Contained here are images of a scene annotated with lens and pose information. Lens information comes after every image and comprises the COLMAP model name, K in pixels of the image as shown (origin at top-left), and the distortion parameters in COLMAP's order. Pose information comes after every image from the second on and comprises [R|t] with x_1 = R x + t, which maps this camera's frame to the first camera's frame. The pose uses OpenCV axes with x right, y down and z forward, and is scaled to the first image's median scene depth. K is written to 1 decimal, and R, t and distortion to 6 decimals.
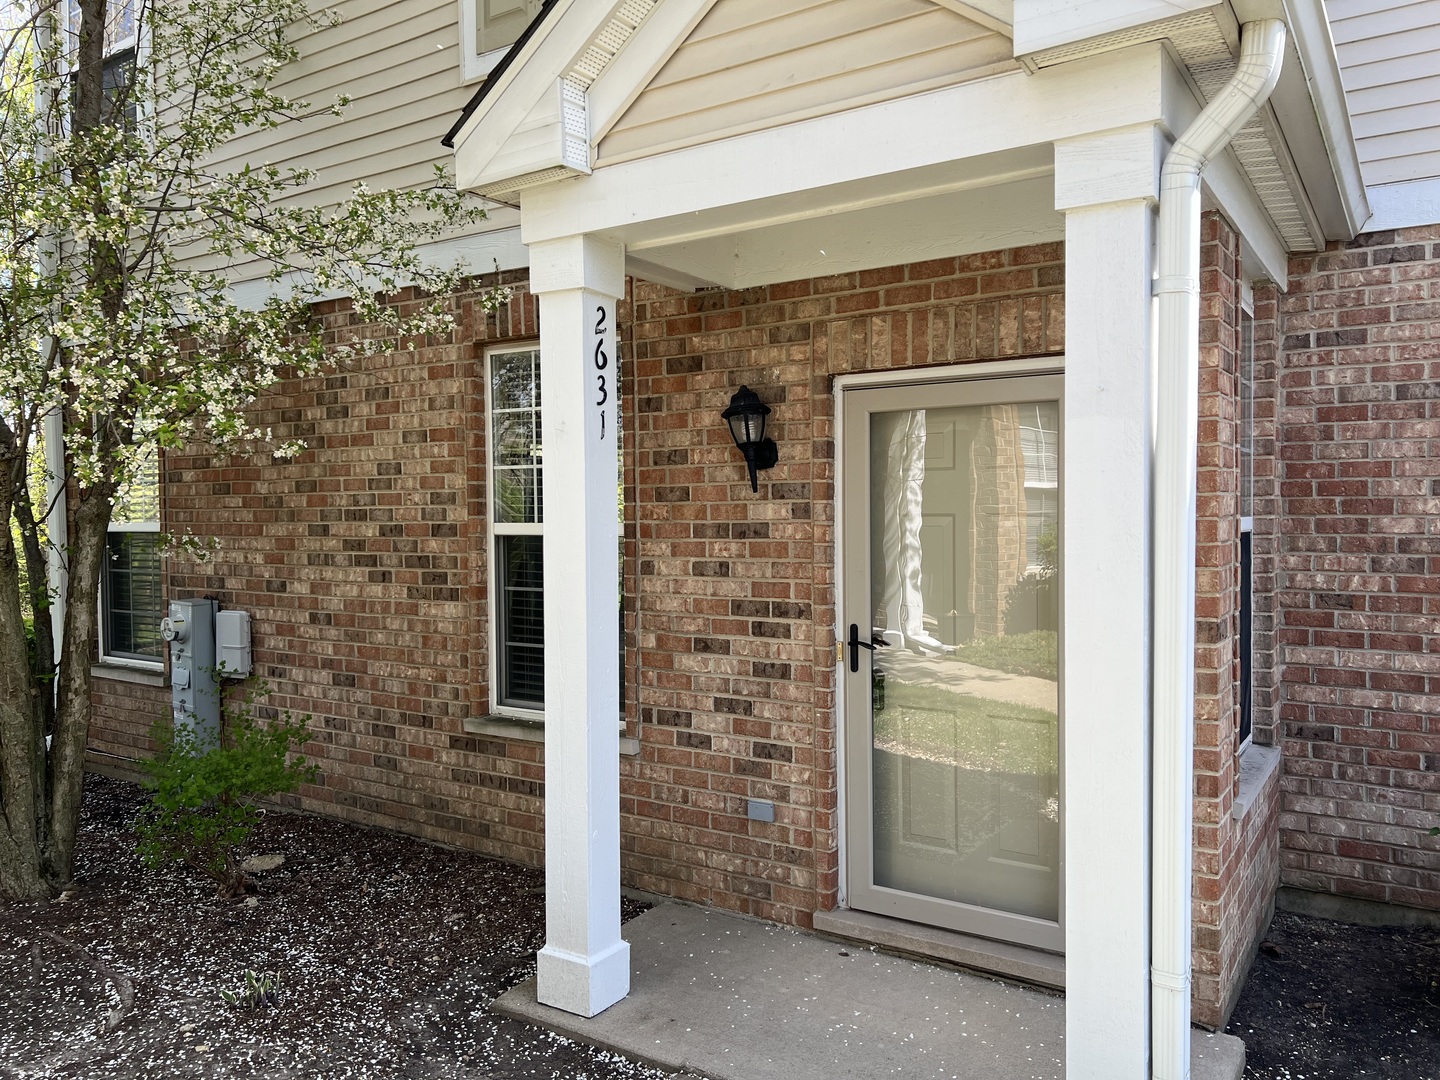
lens RADIAL K [[1071.0, 0, 724.7], [0, 1071.0, 546.4], [0, 0, 1]] dist [0.062756, -0.070602]
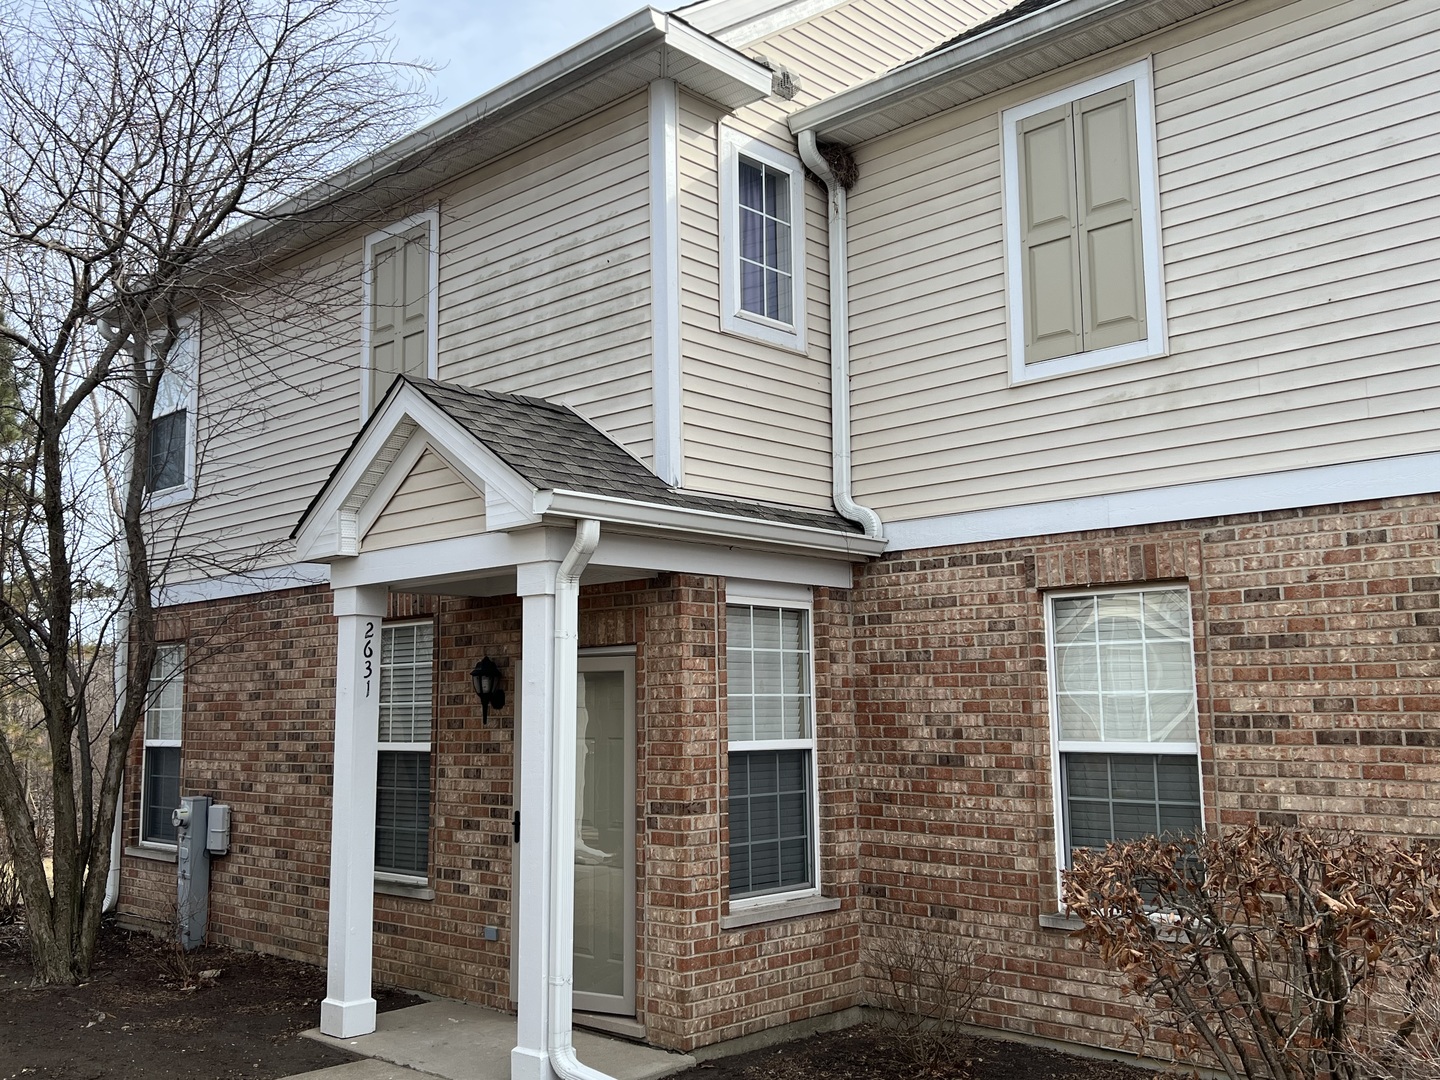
lens RADIAL K [[1347.8, 0, 722.1], [0, 1347.8, 529.5], [0, 0, 1]] dist [0.019273, 0.000000]
pose [[0.983885, -0.027554, -0.176666, 0.680412], [-0.002001, 0.986296, -0.164973, -0.005837], [0.178791, 0.162668, 0.970347, -0.864582]]
